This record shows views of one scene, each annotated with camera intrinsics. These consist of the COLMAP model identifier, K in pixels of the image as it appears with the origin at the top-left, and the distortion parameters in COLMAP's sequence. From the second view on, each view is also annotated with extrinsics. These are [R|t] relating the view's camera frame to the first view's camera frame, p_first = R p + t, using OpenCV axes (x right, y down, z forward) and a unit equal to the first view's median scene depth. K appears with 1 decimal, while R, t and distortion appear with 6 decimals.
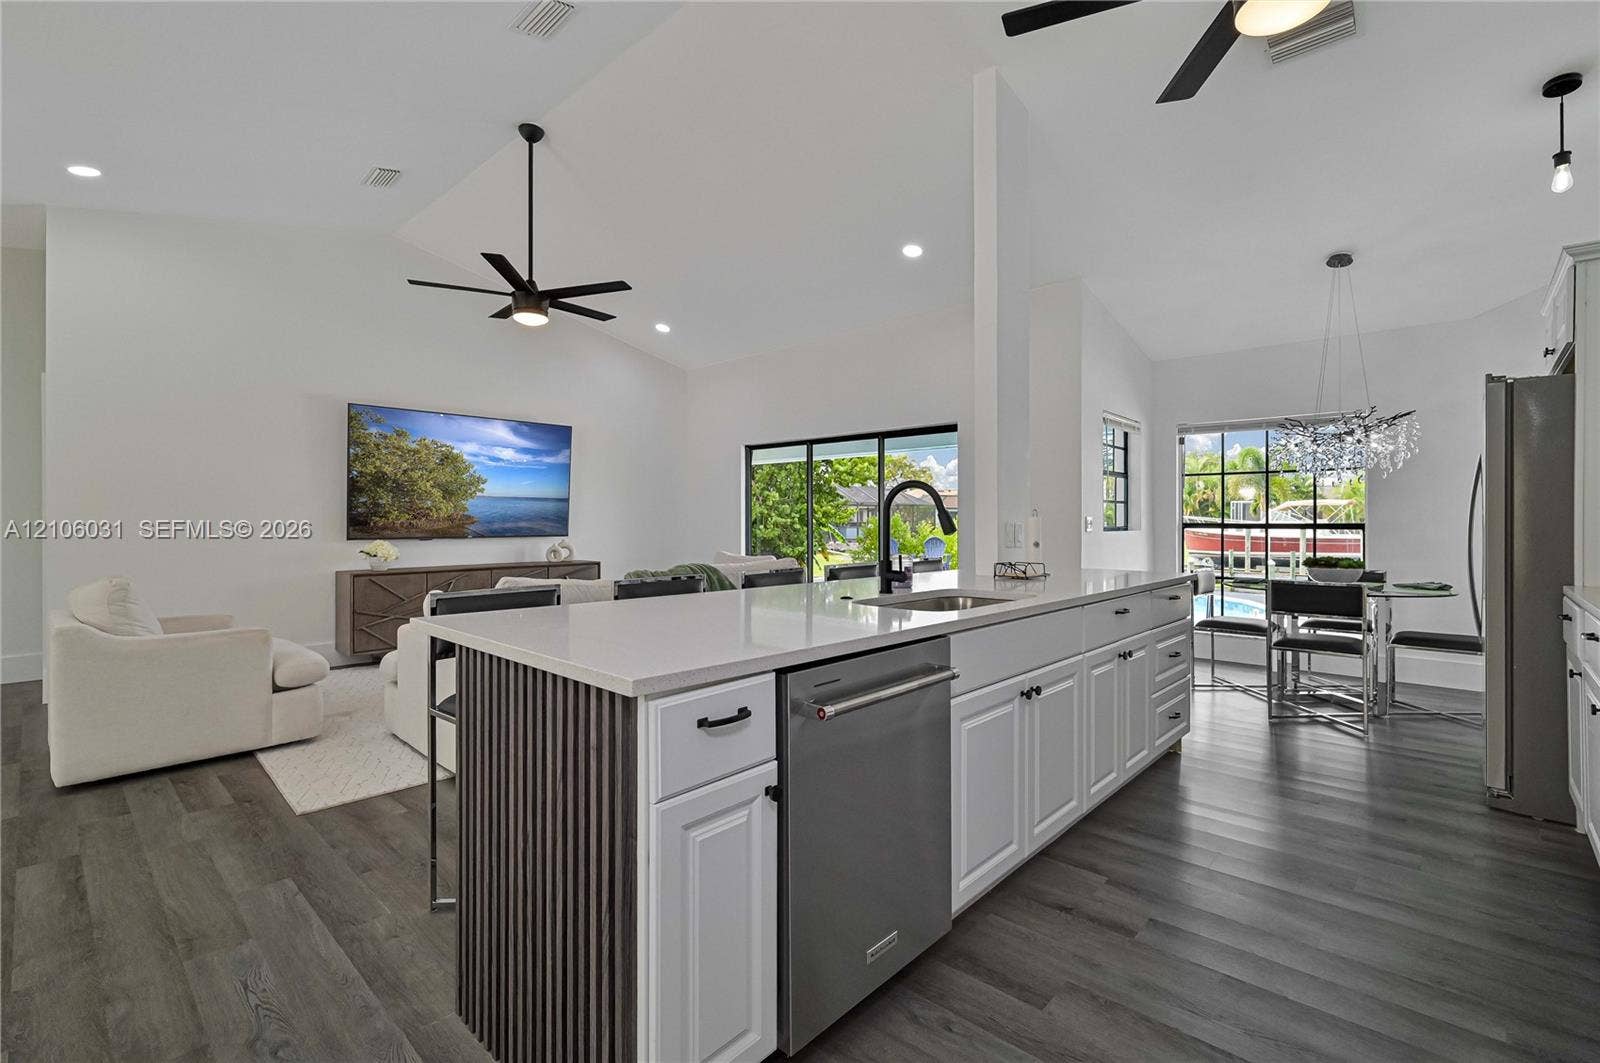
lens RADIAL K [[713.4, 0, 800.0], [0, 713.4, 531.5], [0, 0, 1]] dist [0.000892, 0.000071]
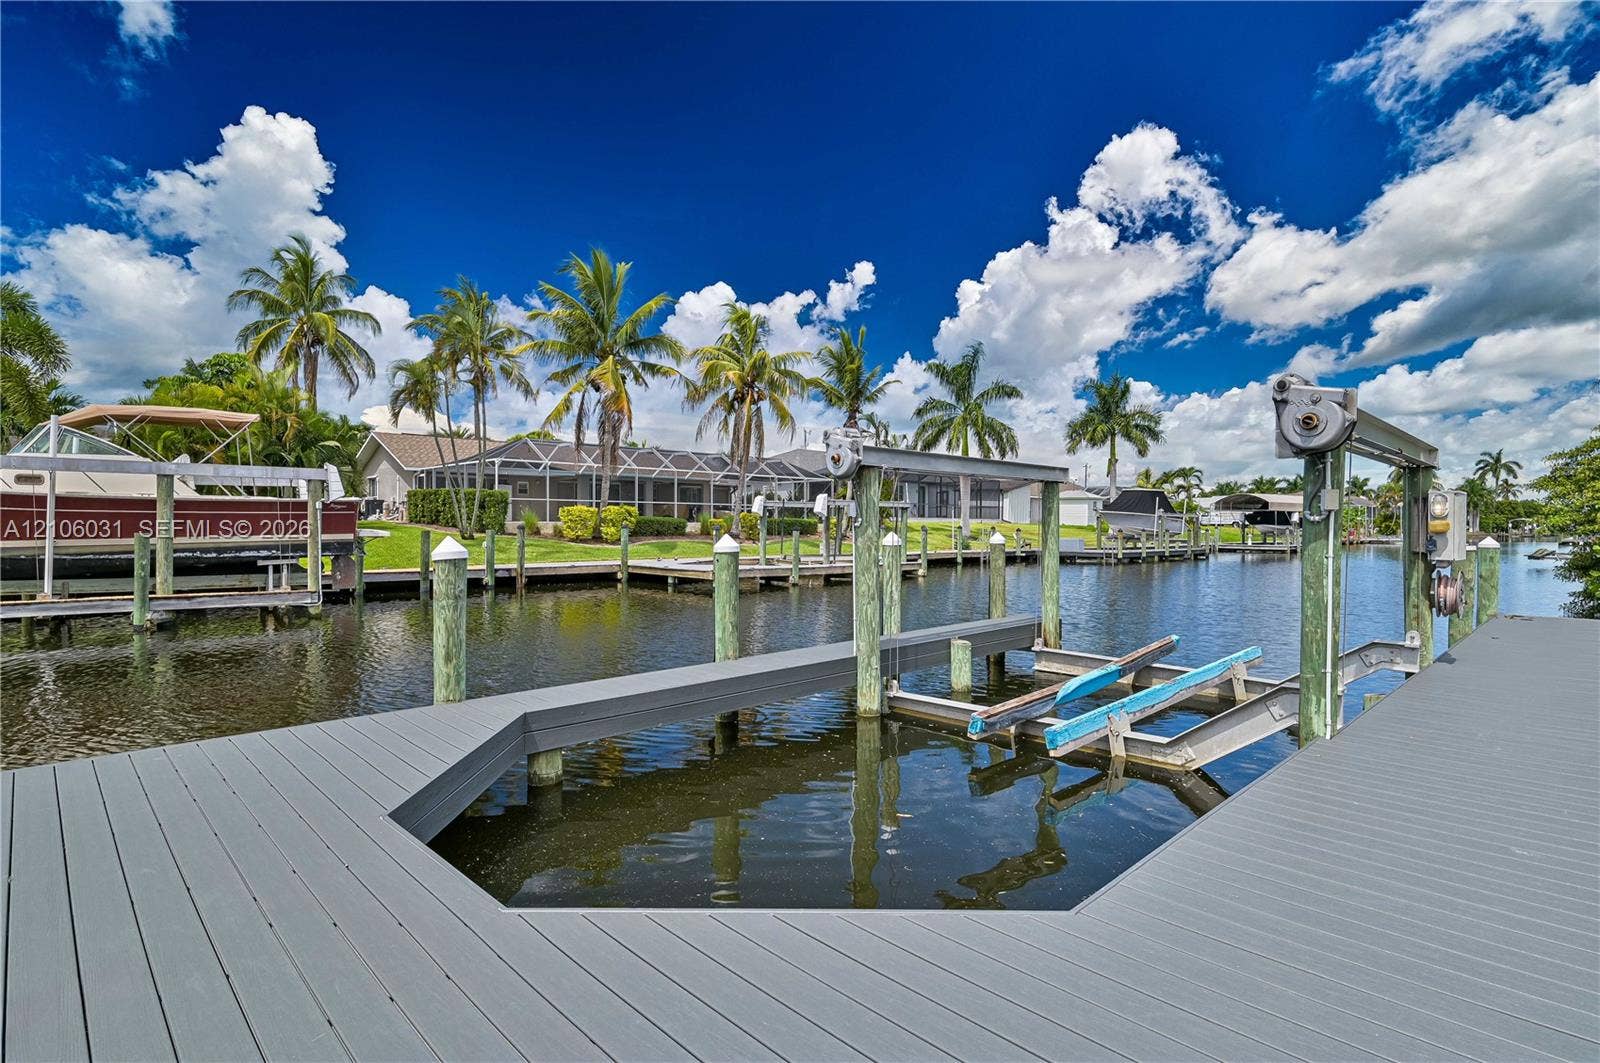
lens RADIAL K [[784.8, 0, 800.0], [0, 784.8, 531.5], [0, 0, 1]] dist [-0.001084, 0.000749]
pose [[0.049650, -0.004348, 0.998757, 1.793009], [0.007075, 0.999967, 0.004001, 0.160322], [-0.998742, 0.006868, 0.049680, 3.755032]]
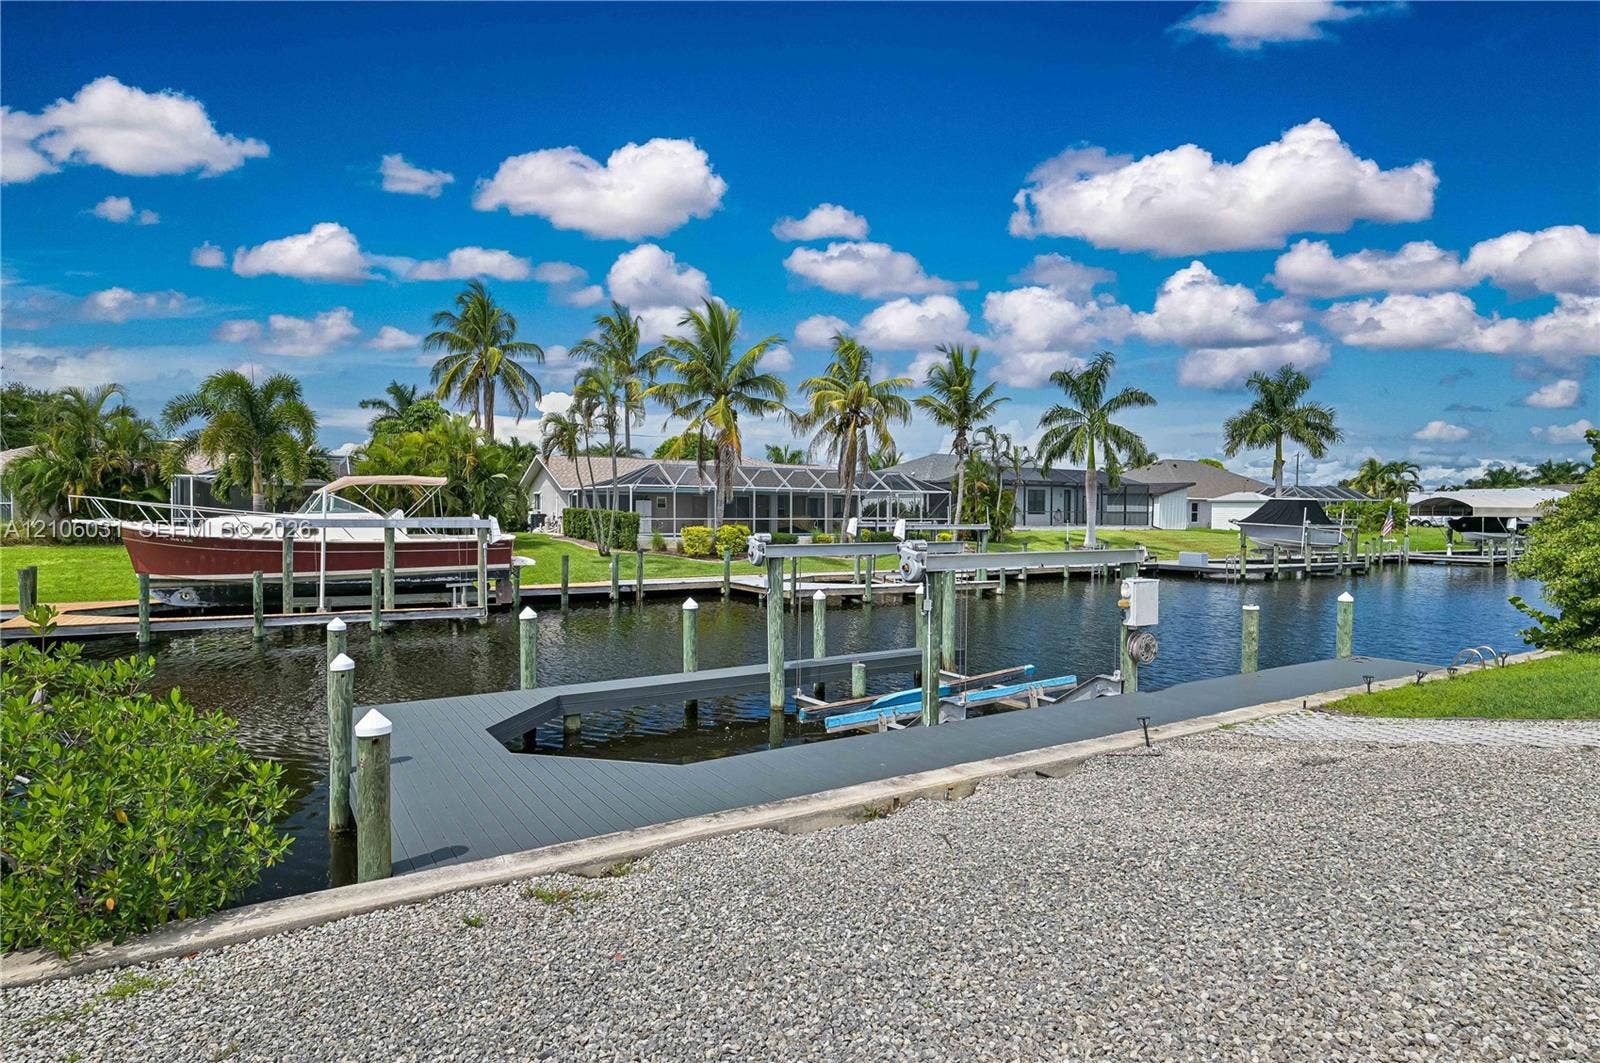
lens RADIAL K [[837.7, 0, 800.0], [0, 837.7, 531.5], [0, 0, 1]] dist [-0.000378, -0.000533]
pose [[0.254350, -0.011523, 0.967044, 0.937401], [0.005126, 0.999931, 0.010566, -0.029716], [-0.967099, 0.002269, 0.254391, 3.083019]]
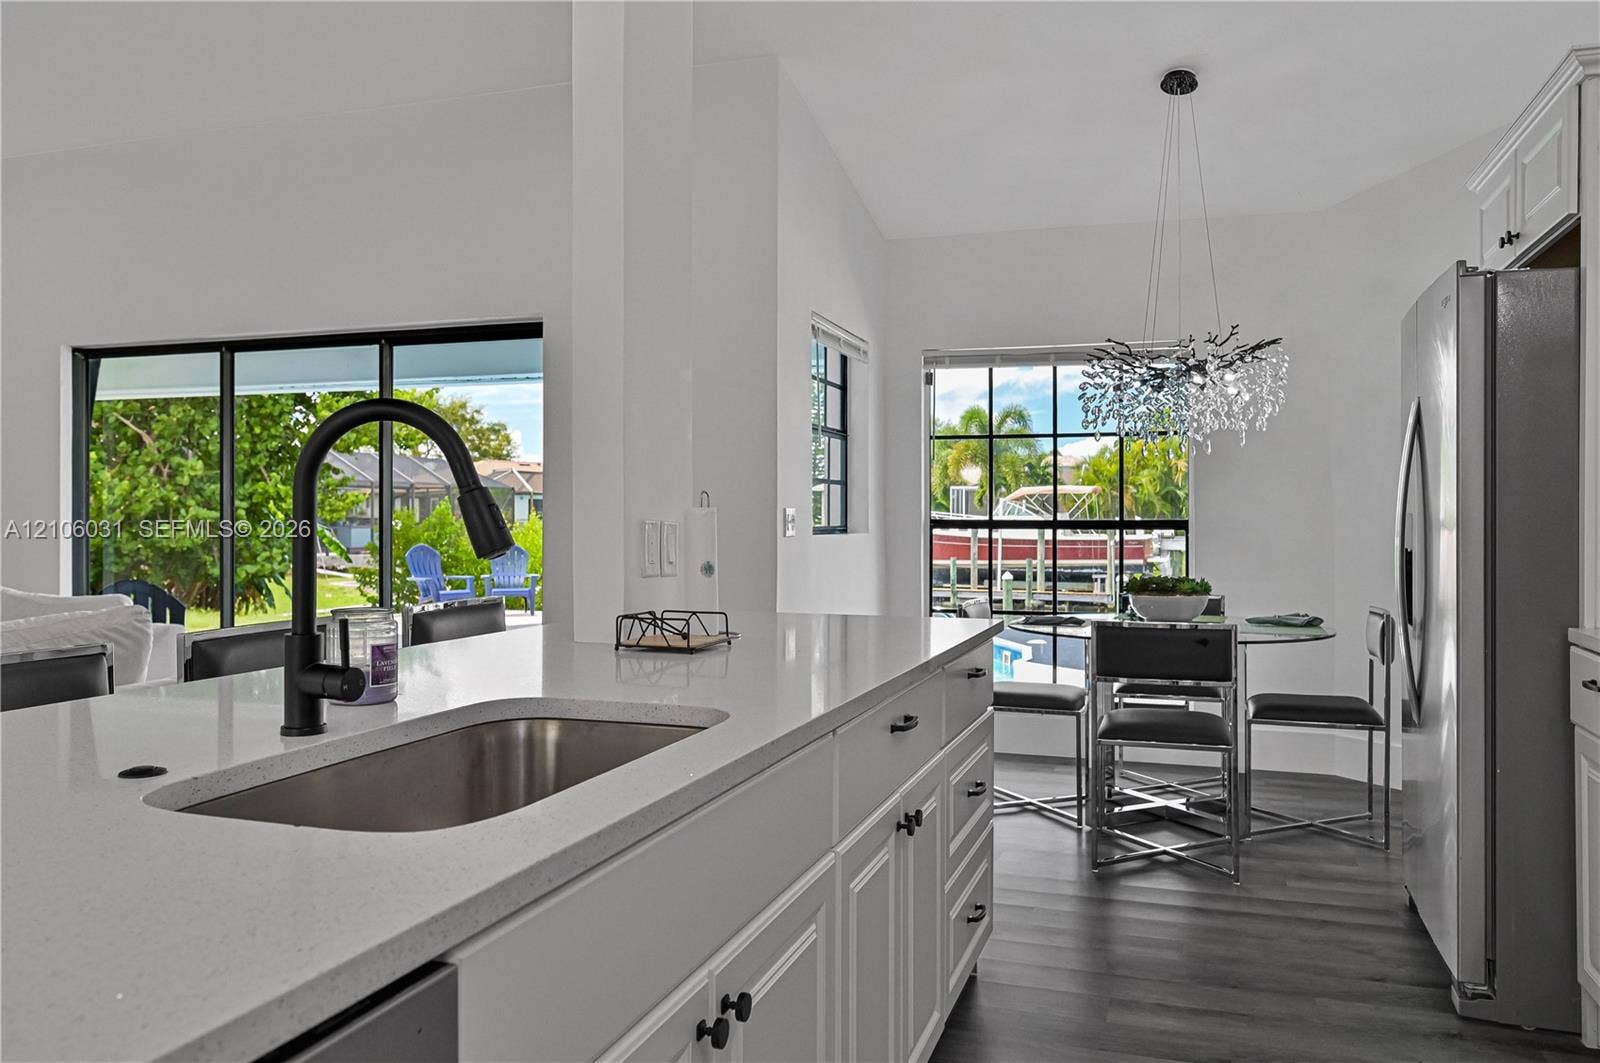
lens RADIAL K [[1182.7, 0, 800.0], [0, 1182.7, 531.5], [0, 0, 1]] dist [-0.002454, -0.002095]
pose [[0.912375, -0.004824, 0.409326, 0.044890], [0.005263, 0.999986, 0.000054, -0.003083], [-0.409321, 0.002105, 0.912388, 0.167018]]
